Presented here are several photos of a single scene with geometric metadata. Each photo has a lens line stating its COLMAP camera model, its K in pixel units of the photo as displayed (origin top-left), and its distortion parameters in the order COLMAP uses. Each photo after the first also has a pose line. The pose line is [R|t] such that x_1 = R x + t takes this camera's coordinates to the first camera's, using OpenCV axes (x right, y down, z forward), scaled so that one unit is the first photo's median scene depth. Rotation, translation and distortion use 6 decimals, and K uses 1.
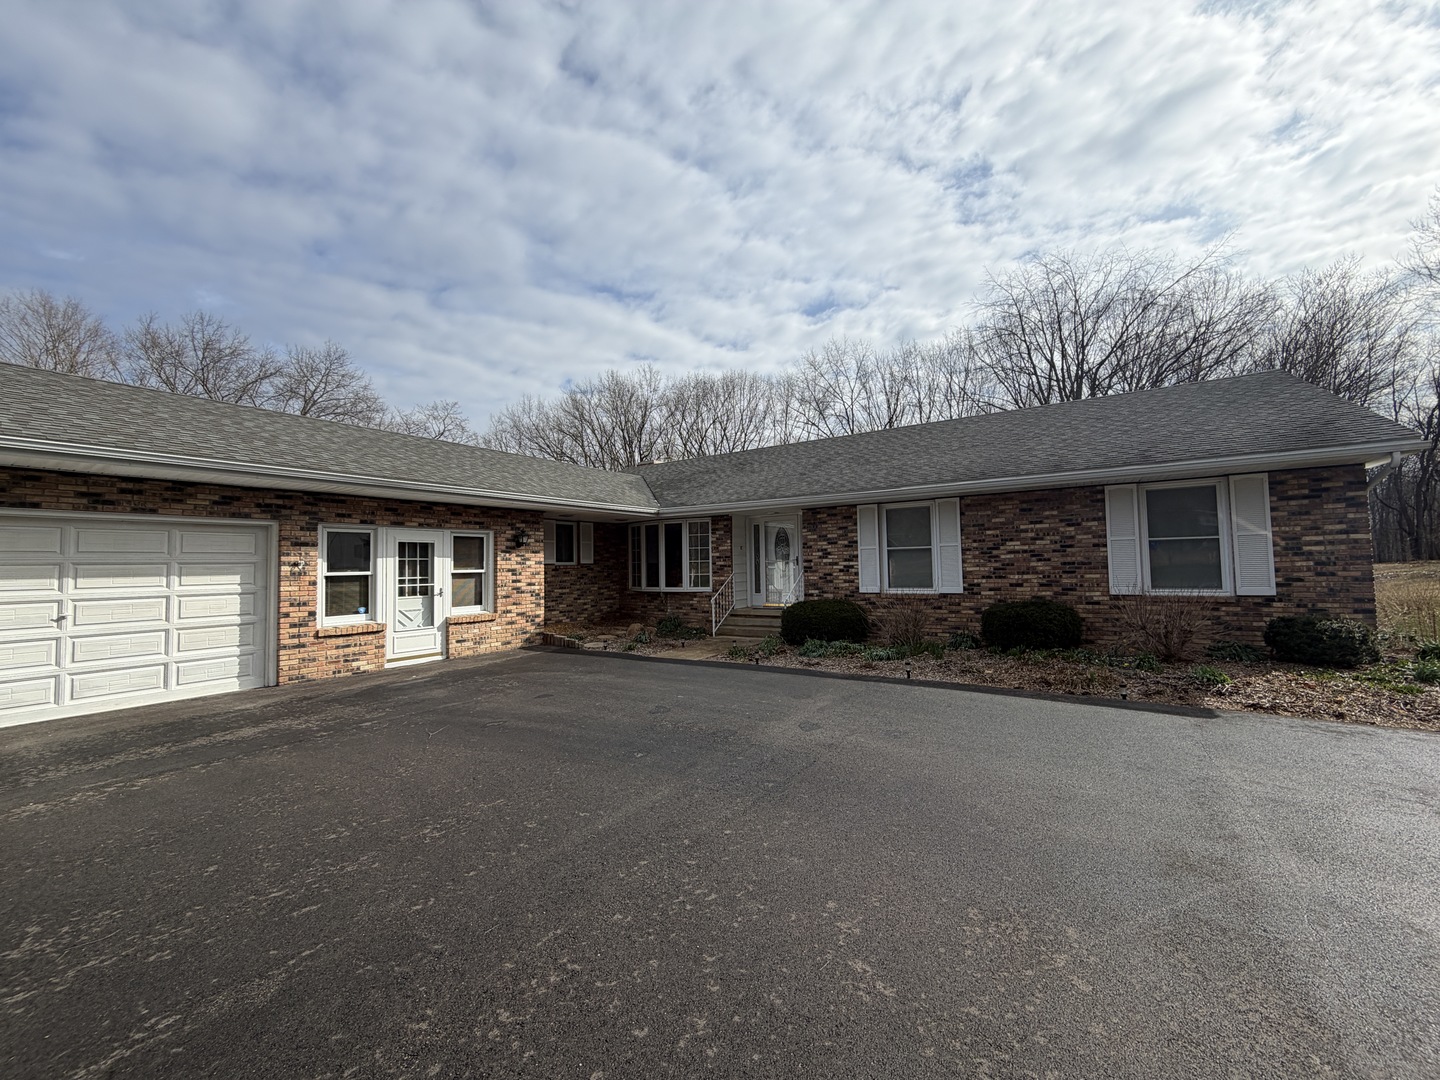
lens RADIAL K [[570.8, 0, 720.0], [0, 570.8, 540.0], [0, 0, 1]] dist [0.001858, 0.000119]
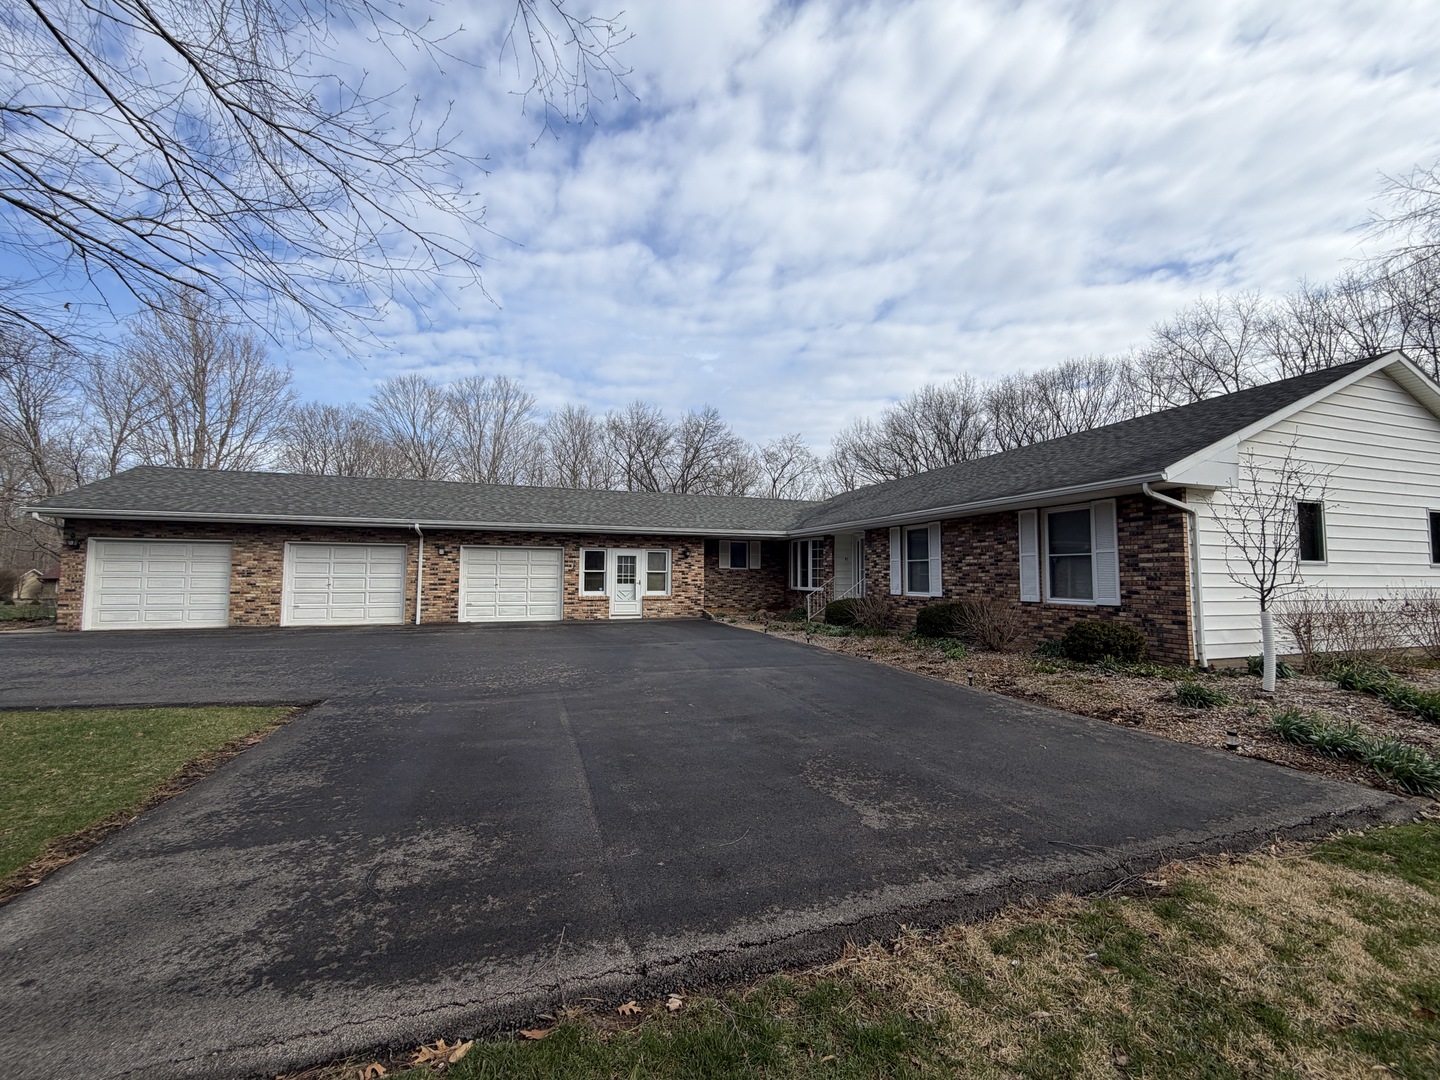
lens RADIAL K [[570.8, 0, 720.0], [0, 570.8, 540.0], [0, 0, 1]] dist [0.001858, 0.000119]
pose [[0.793050, -0.013358, -0.609010, 0.870584], [0.006251, 0.999885, -0.013792, -0.019672], [0.609125, 0.007131, 0.793042, -0.325339]]
